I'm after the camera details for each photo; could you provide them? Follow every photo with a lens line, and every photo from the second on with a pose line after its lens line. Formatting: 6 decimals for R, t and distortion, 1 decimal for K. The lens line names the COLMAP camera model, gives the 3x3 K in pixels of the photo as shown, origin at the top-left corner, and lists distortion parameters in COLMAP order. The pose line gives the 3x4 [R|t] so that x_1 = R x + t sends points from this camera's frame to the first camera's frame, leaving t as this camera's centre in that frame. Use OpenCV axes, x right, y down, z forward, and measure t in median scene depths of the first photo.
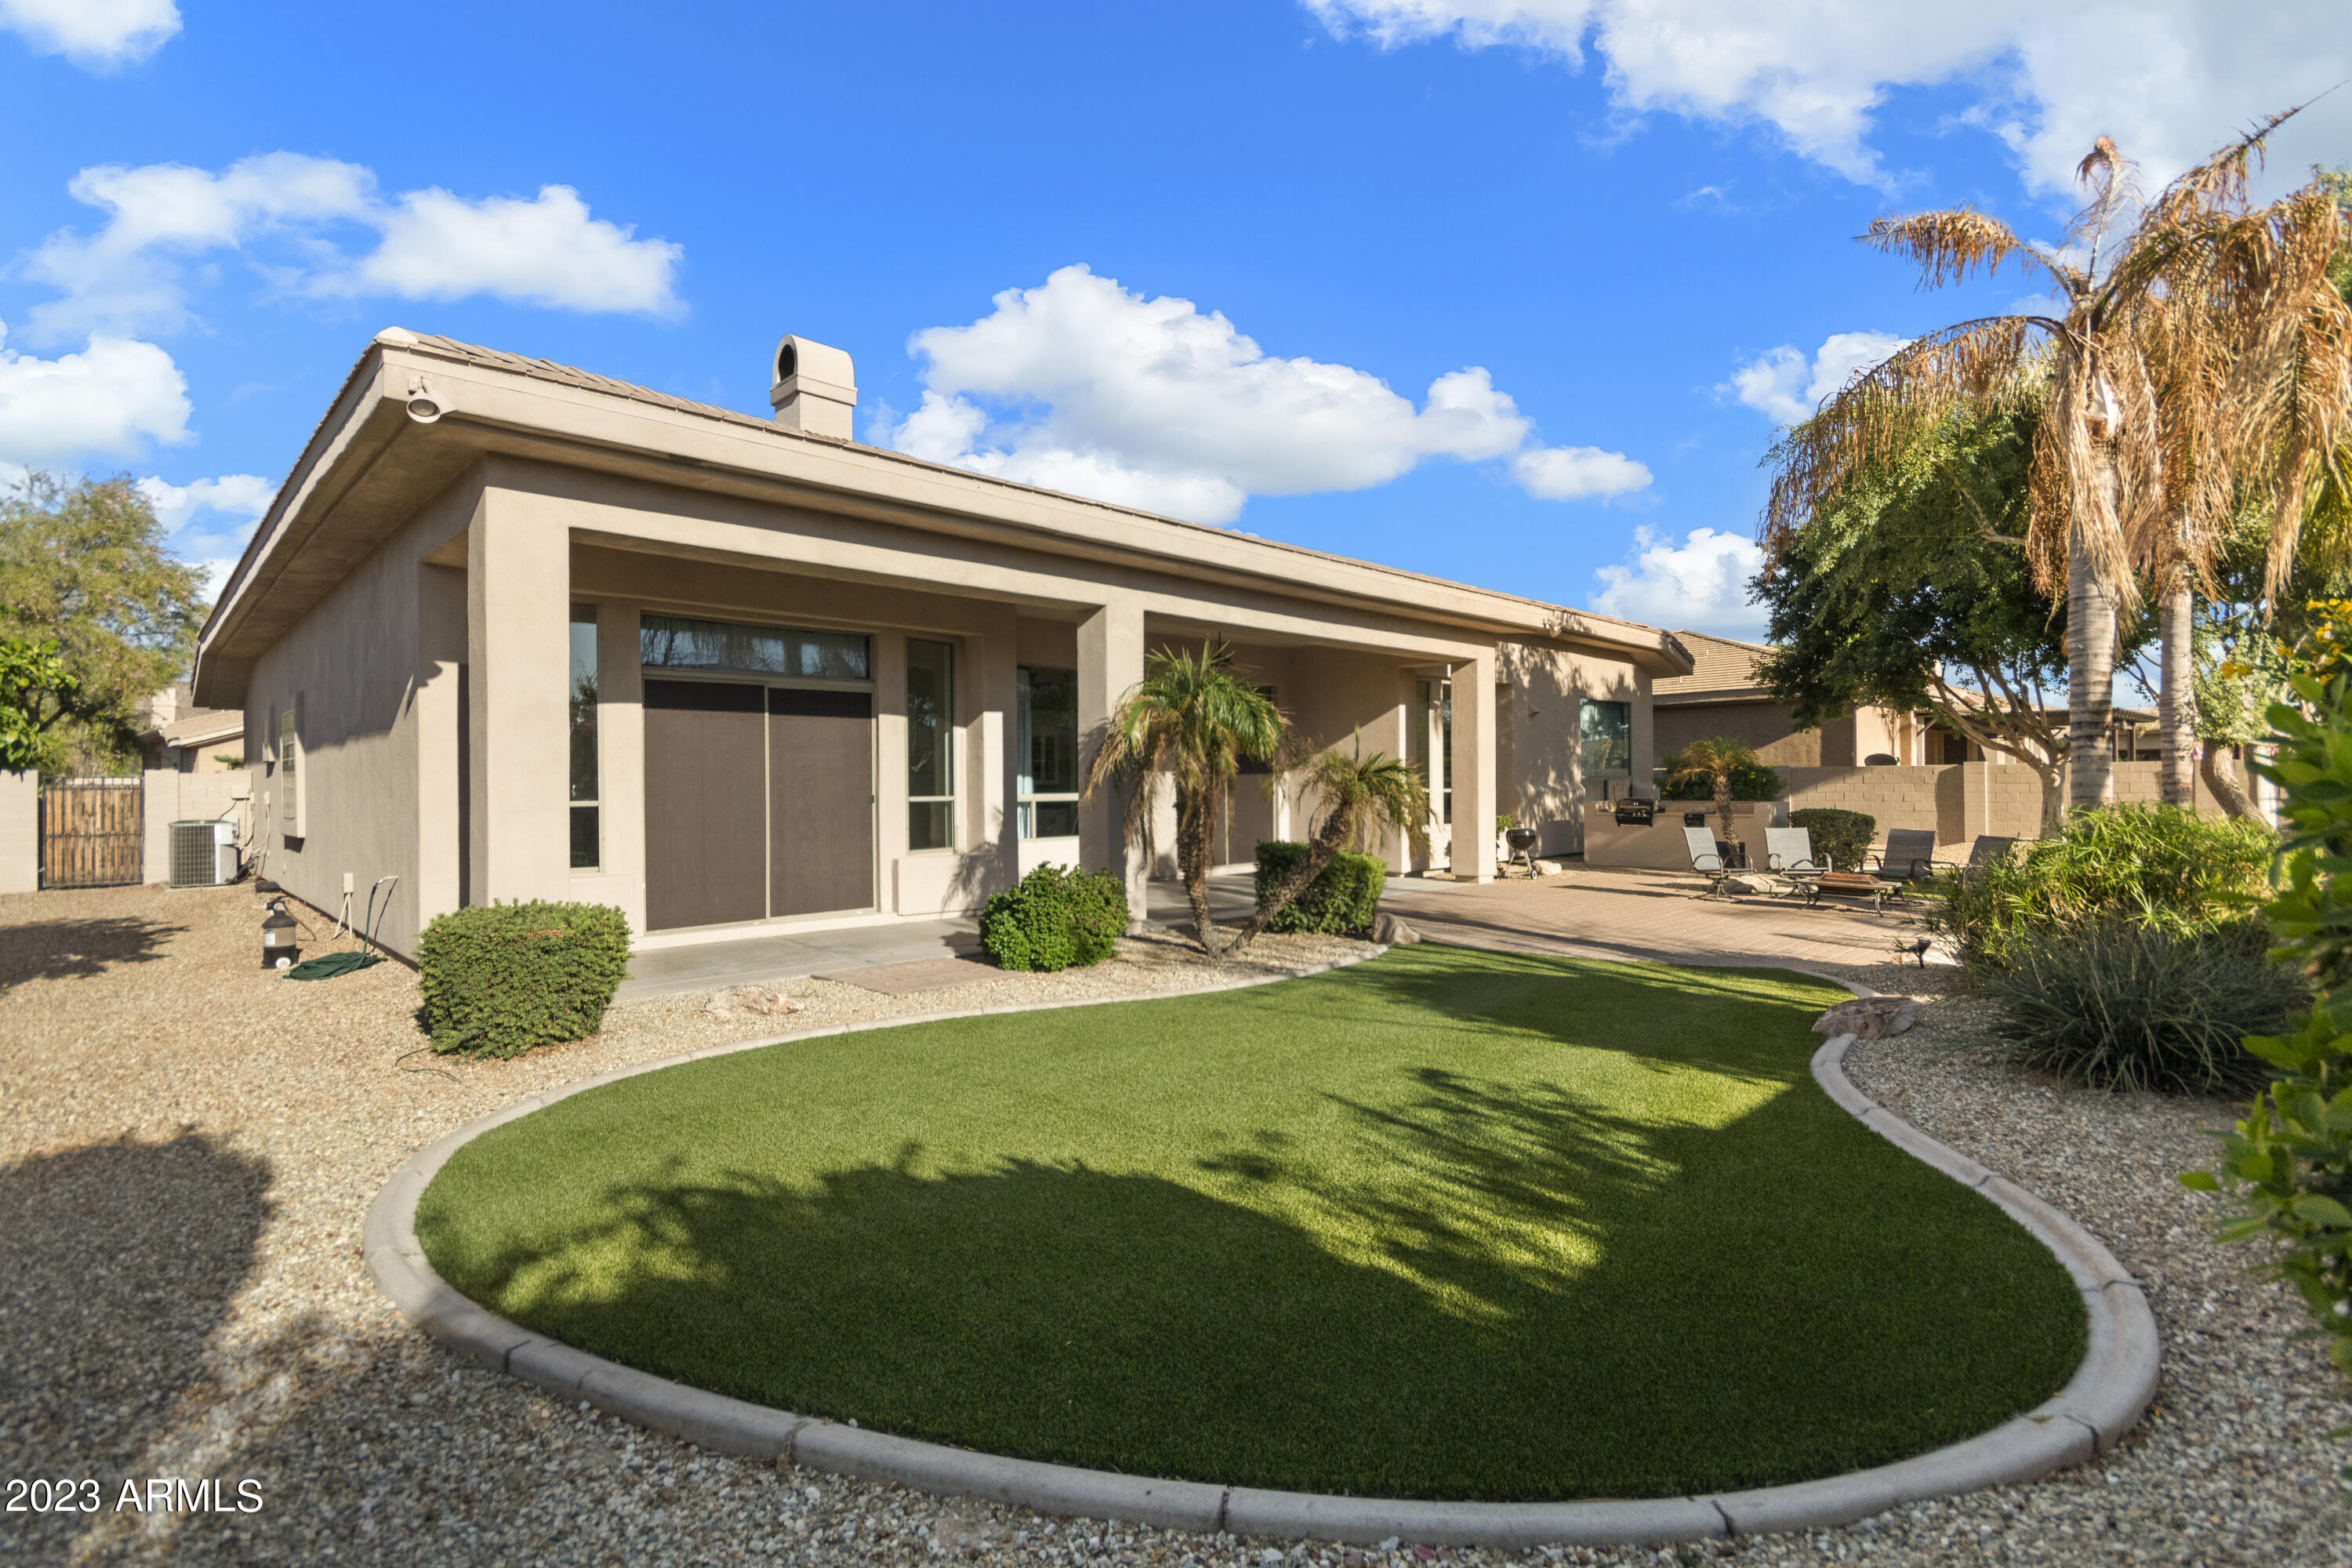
lens RADIAL K [[1107.4, 0, 1176.0], [0, 1107.4, 784.0], [0, 0, 1]] dist [-0.002402, -0.000244]
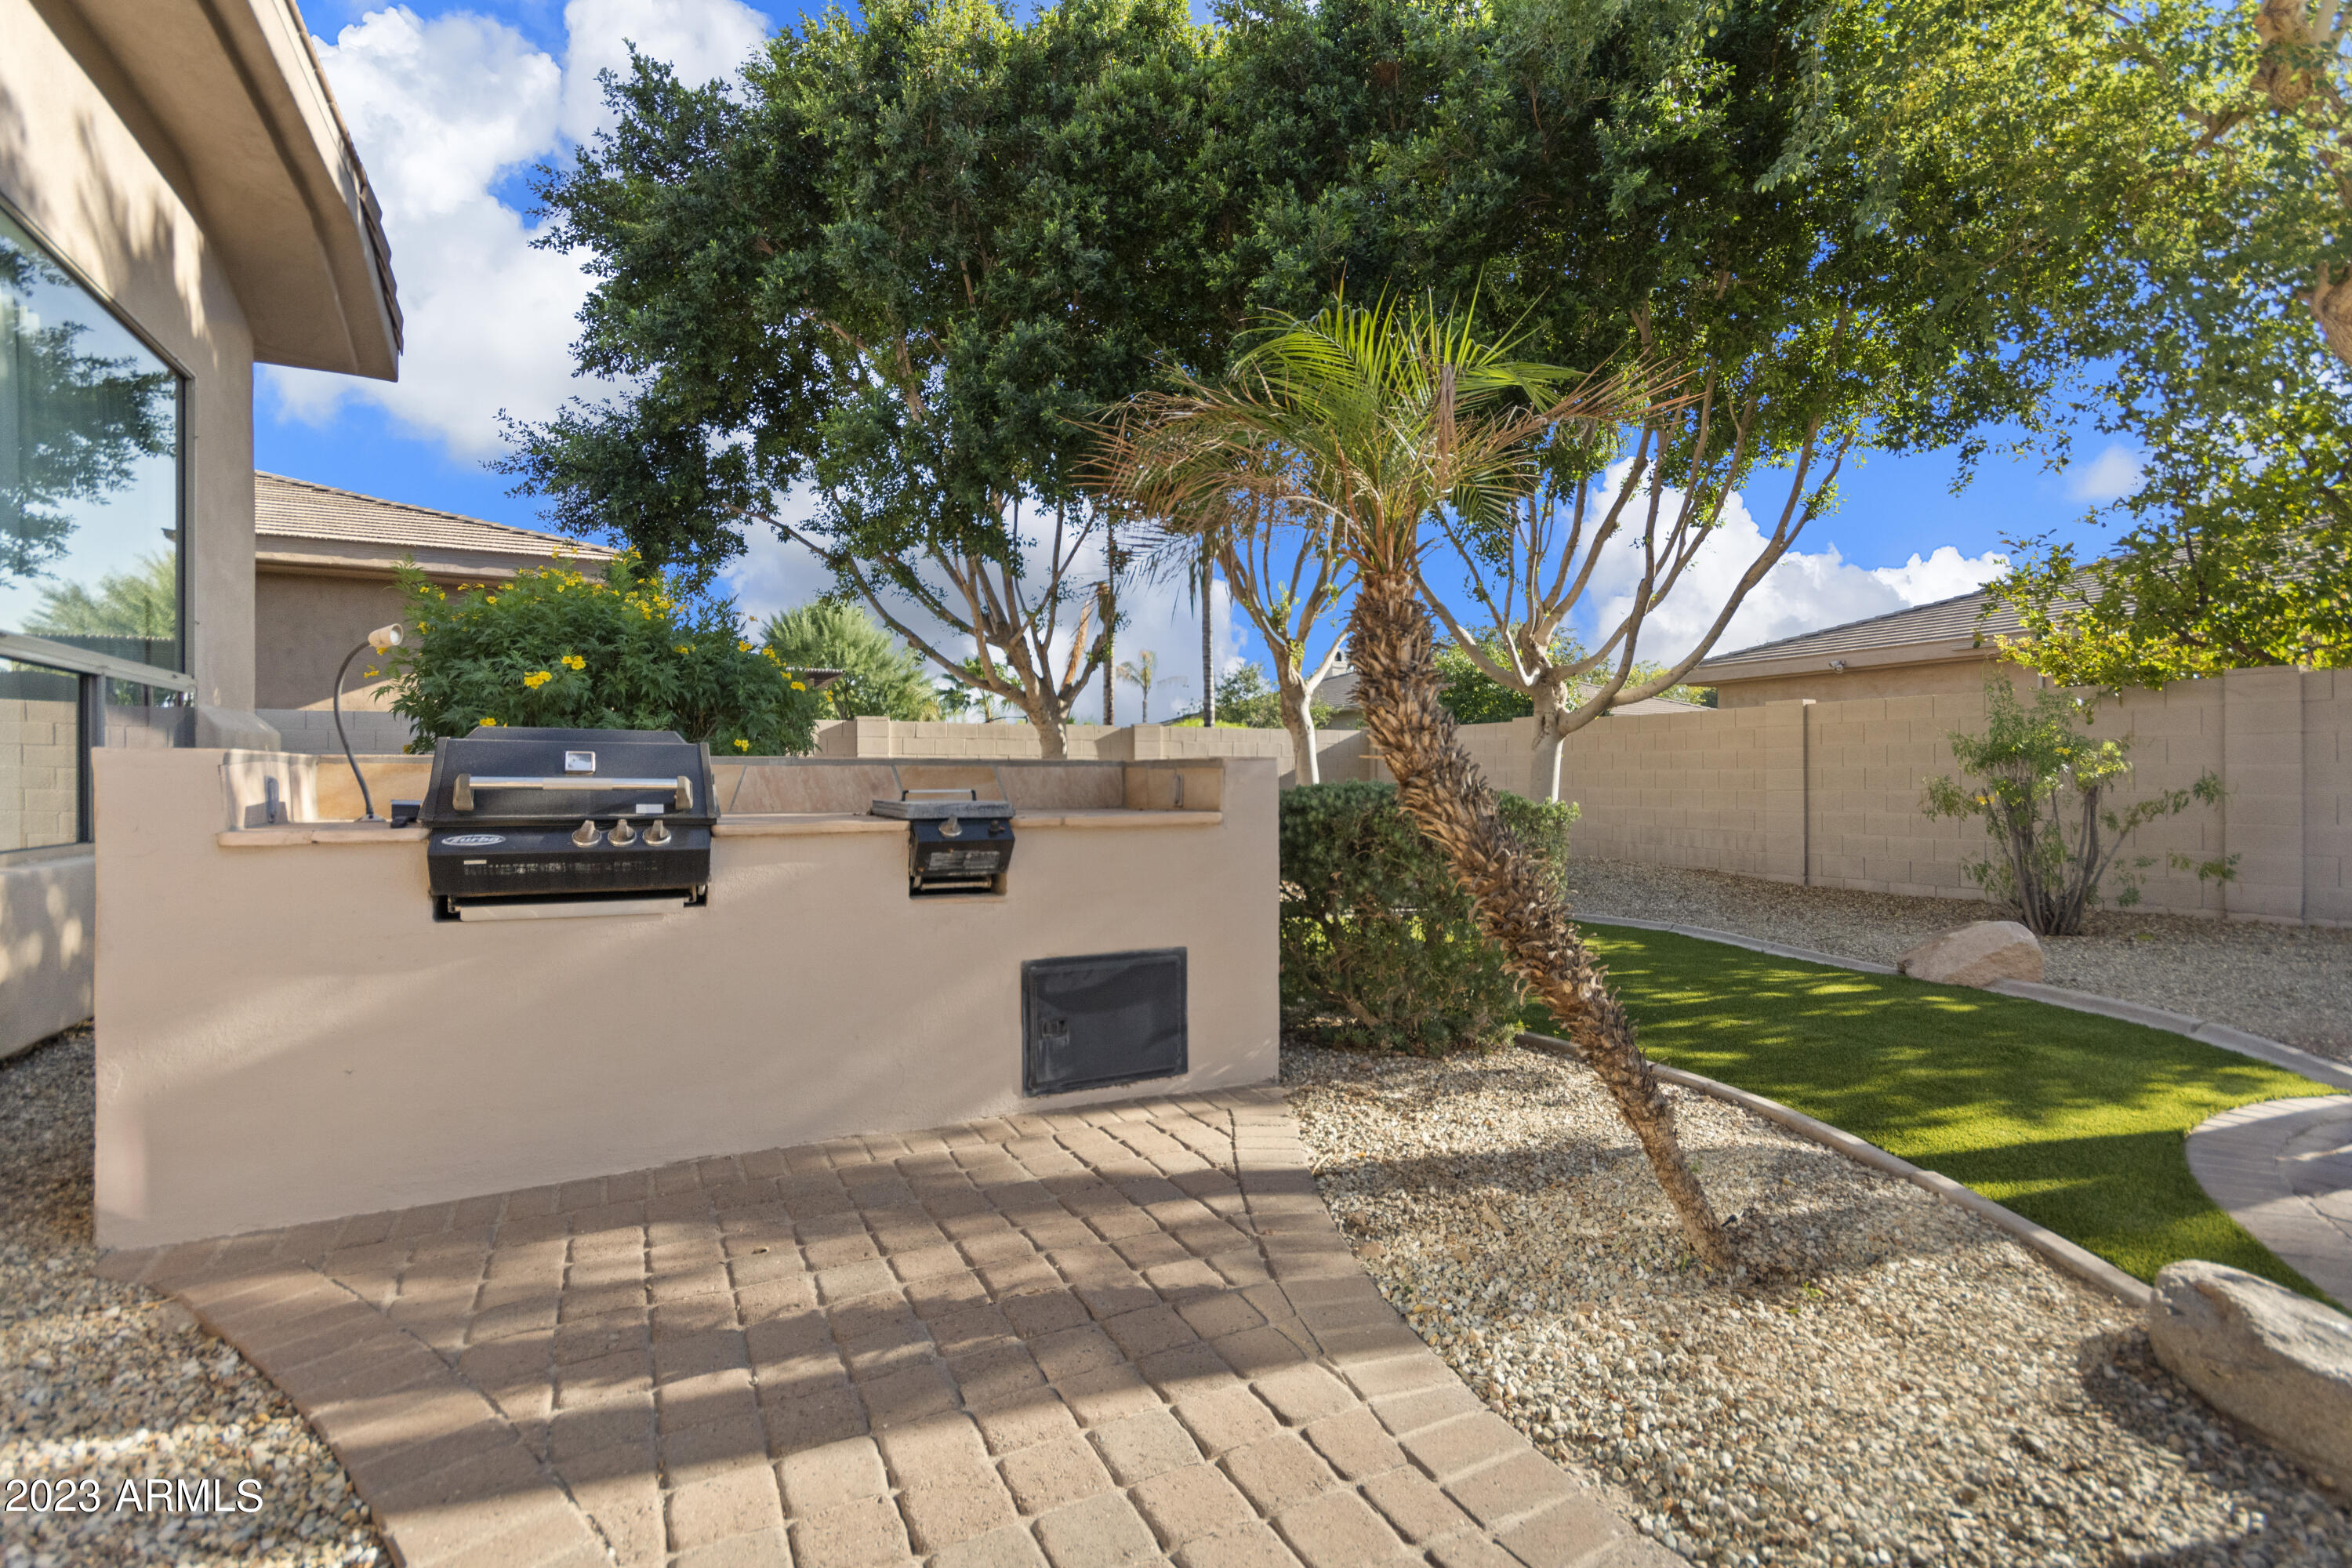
lens RADIAL K [[1107.4, 0, 1176.0], [0, 1107.4, 784.0], [0, 0, 1]] dist [-0.002402, -0.000244]
pose [[0.284902, 0.018159, 0.958385, 0.243081], [-0.006944, 0.999833, -0.016880, 0.018202], [-0.958532, -0.001846, 0.284981, 0.725029]]
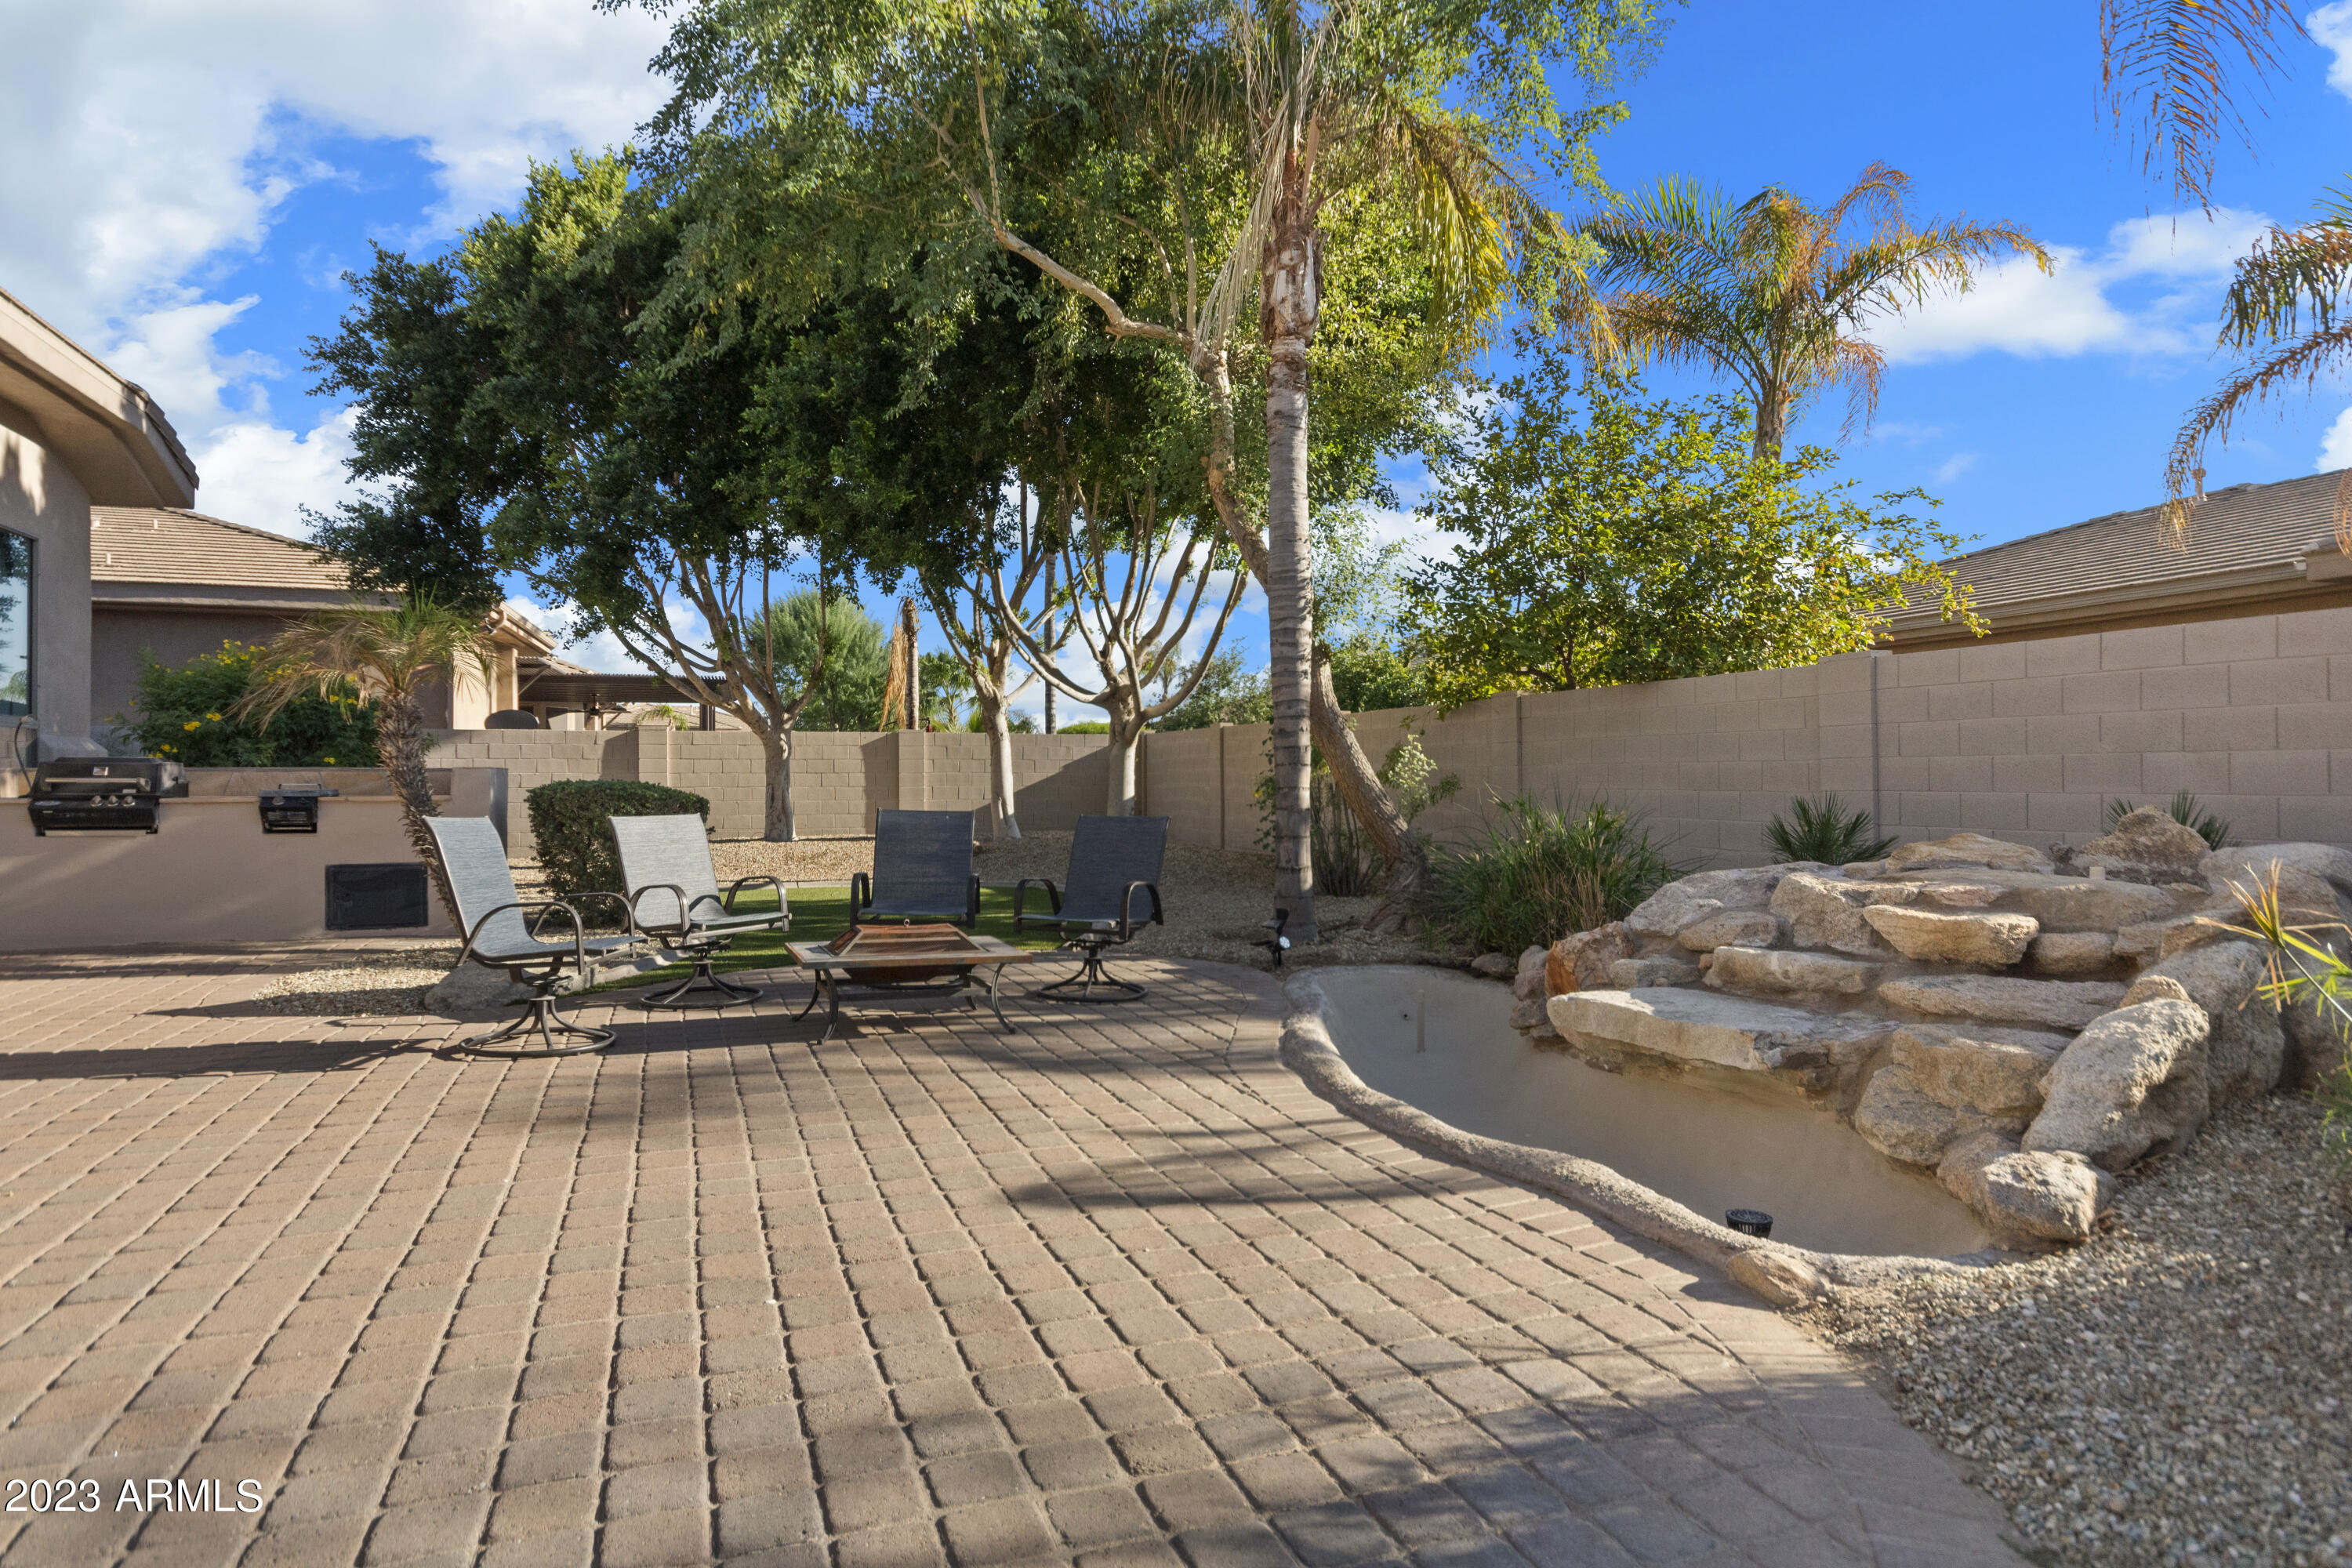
lens RADIAL K [[1312.2, 0, 1176.0], [0, 1312.2, 784.0], [0, 0, 1]] dist [0.001441, -0.000711]
pose [[0.394422, 0.017215, 0.918768, 0.135044], [-0.009121, 0.999849, -0.014819, 0.019989], [-0.918884, -0.002535, 0.394519, 0.424850]]
